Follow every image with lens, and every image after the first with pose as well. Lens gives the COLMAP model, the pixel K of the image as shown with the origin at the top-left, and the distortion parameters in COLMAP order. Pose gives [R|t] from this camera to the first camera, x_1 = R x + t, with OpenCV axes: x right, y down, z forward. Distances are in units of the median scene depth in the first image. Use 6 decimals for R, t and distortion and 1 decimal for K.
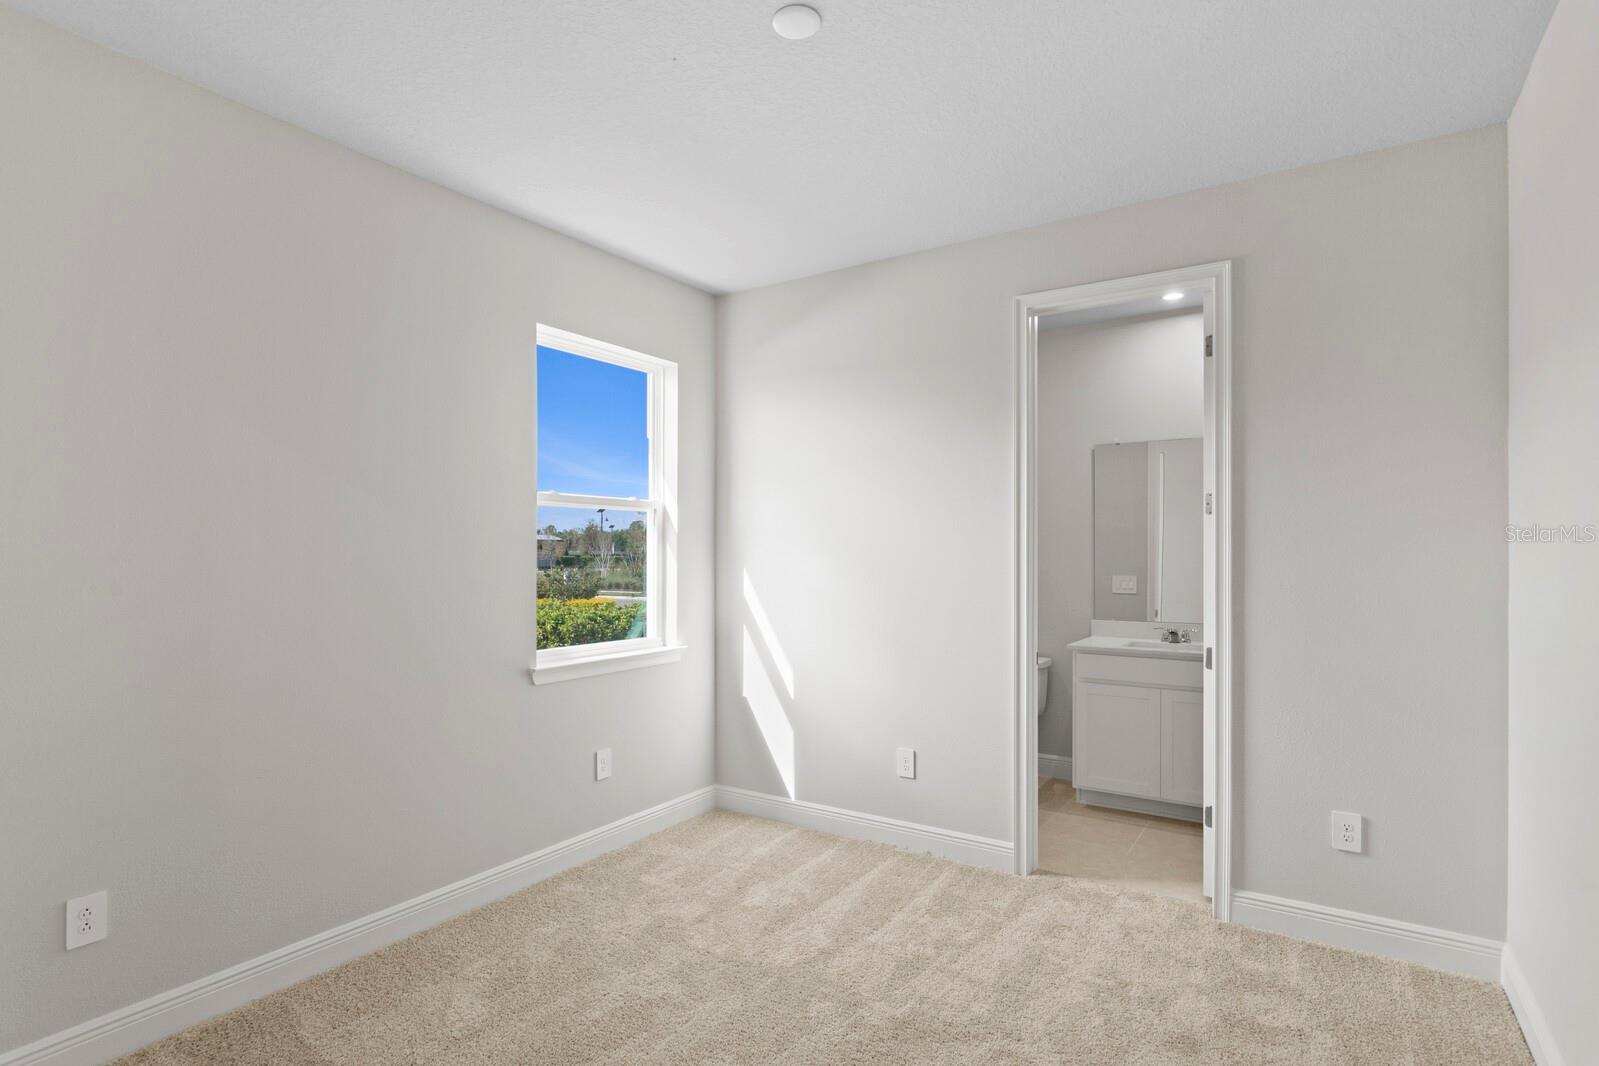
lens RADIAL K [[790.9, 0, 801.2], [0, 790.9, 545.0], [0, 0, 1]] dist [-0.013211, 0.004692]
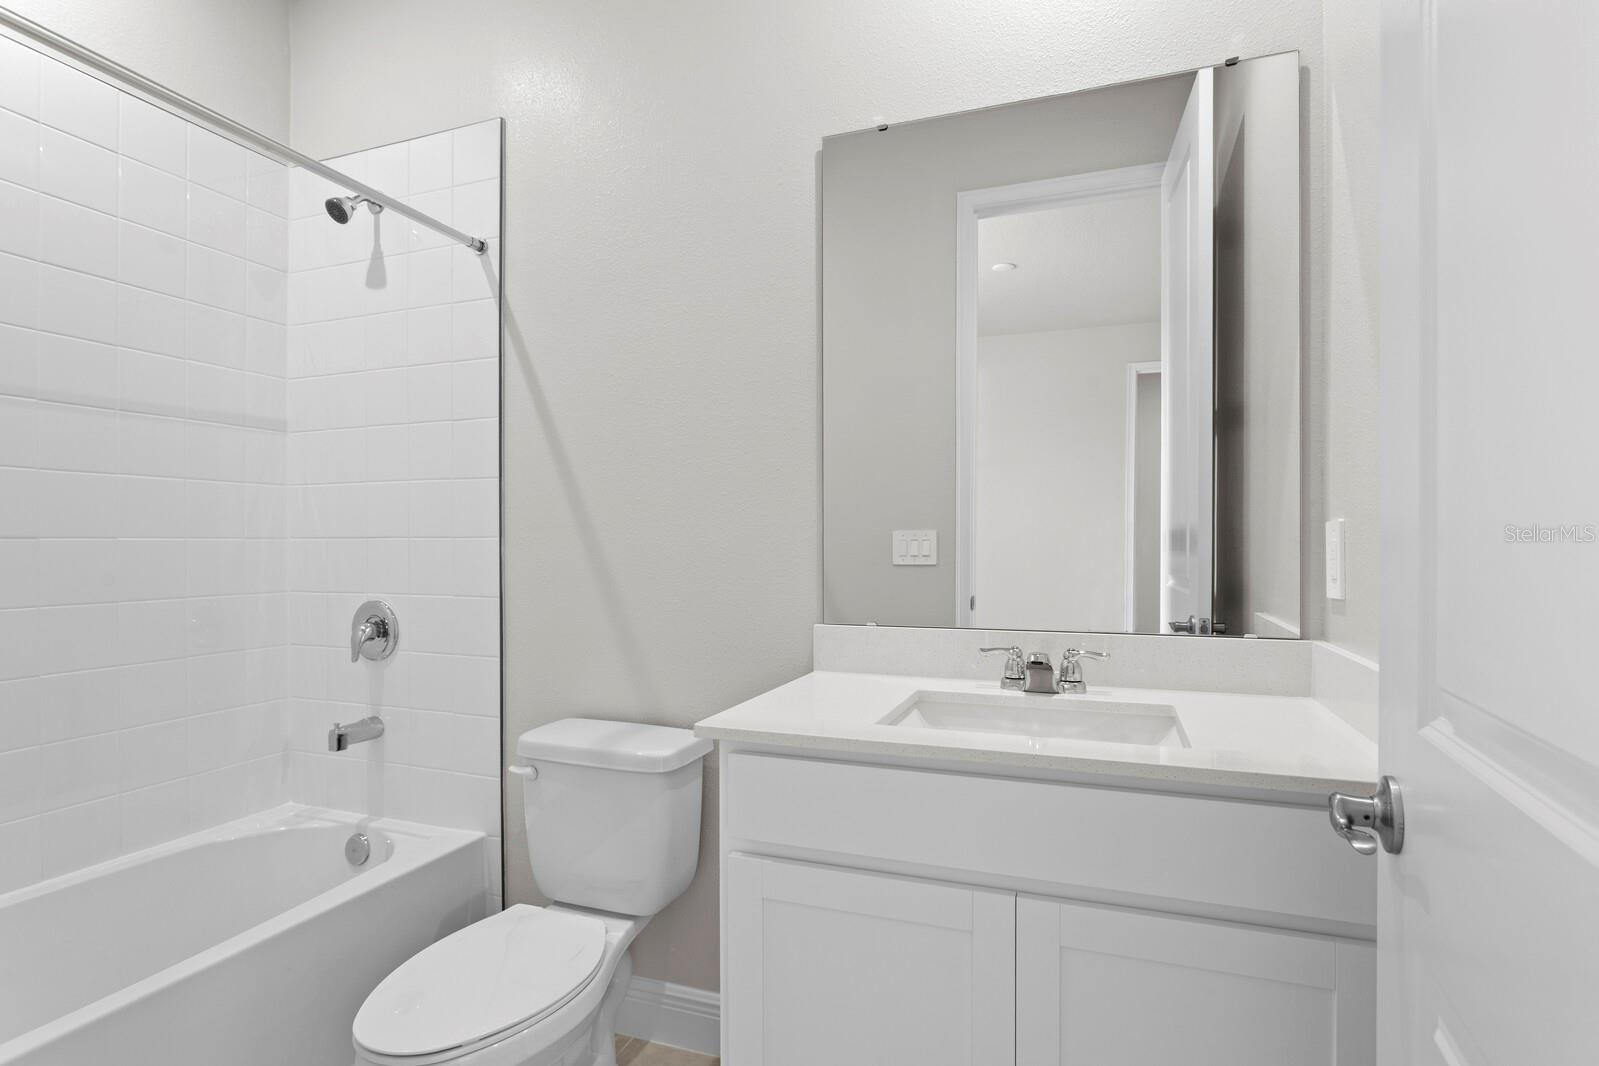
lens RADIAL K [[790.9, 0, 798.7], [0, 790.9, 534.6], [0, 0, 1]] dist [-0.013211, 0.004692]
pose [[0.975236, 0.000116, 0.221165, 0.283862], [0.000855, 0.999990, -0.004294, 0.055672], [-0.221163, 0.004377, 0.975227, 0.658101]]
